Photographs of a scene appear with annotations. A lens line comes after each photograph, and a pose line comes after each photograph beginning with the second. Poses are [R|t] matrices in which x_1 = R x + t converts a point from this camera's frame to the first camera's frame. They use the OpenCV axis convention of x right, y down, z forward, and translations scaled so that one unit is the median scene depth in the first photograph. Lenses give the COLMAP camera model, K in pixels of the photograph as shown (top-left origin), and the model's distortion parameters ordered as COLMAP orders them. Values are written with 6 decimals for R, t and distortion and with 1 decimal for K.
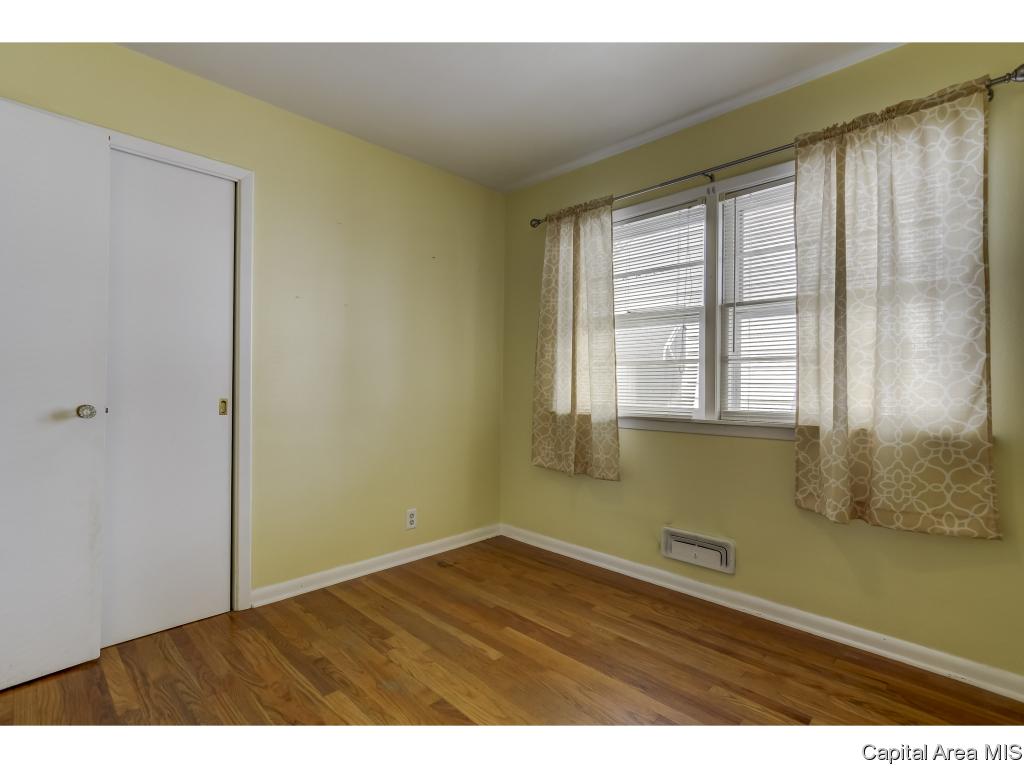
lens RADIAL K [[495.7, 0, 511.5], [0, 495.7, 380.2], [0, 0, 1]] dist [-0.009541, 0.009017]
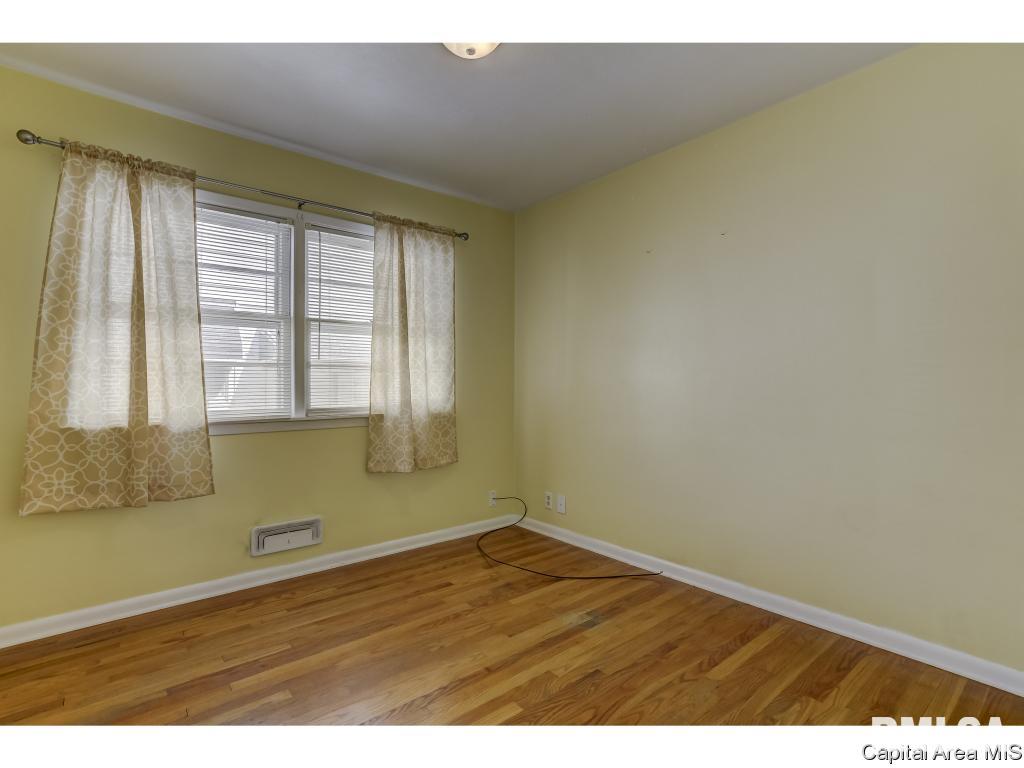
lens RADIAL K [[495.7, 0, 511.5], [0, 495.7, 380.2], [0, 0, 1]] dist [-0.009541, 0.009017]
pose [[0.093811, 0.004608, 0.995579, -0.698267], [-0.002618, 0.999987, -0.004381, -0.001720], [-0.995587, -0.002195, 0.093822, 0.411968]]
